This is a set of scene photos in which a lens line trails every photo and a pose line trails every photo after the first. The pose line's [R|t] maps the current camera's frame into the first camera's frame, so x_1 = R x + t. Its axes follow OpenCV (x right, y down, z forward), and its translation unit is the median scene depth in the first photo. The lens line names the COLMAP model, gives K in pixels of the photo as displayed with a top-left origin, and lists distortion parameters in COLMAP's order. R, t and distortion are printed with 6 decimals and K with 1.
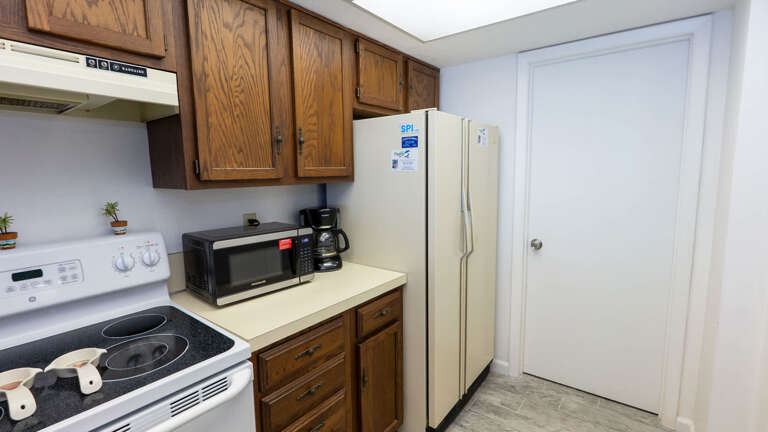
lens RADIAL K [[350.5, 0, 387.9], [0, 350.5, 215.4], [0, 0, 1]] dist [-0.004009, -0.000450]
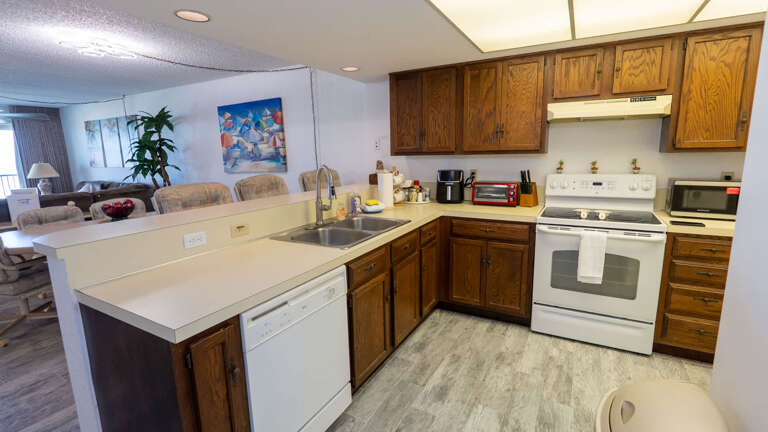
lens RADIAL K [[350.5, 0, 387.9], [0, 350.5, 215.4], [0, 0, 1]] dist [-0.004009, -0.000450]
pose [[0.150772, 0.184014, -0.971291, 0.931131], [-0.102521, 0.980136, 0.169776, 0.079828], [0.983238, 0.073980, 0.166642, -0.683153]]
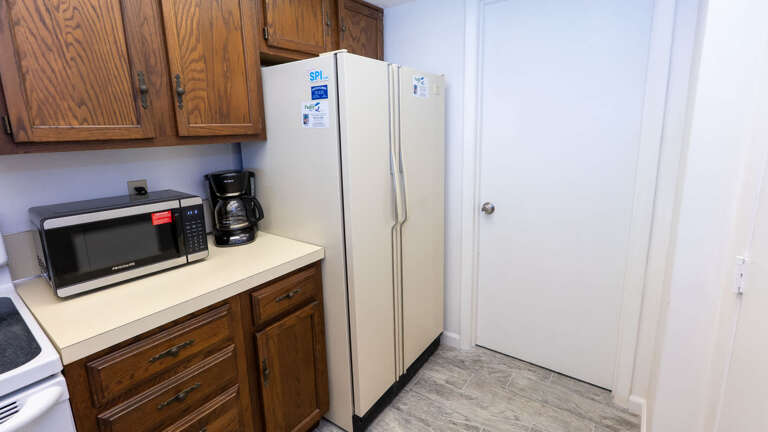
lens RADIAL K [[352.9, 0, 385.7], [0, 352.9, 196.1], [0, 0, 1]] dist [-0.002066, -0.000519]
pose [[0.999652, -0.014080, 0.022304, 0.211828], [0.012599, 0.997792, 0.065211, -0.016821], [-0.023173, -0.064907, 0.997622, 0.152219]]
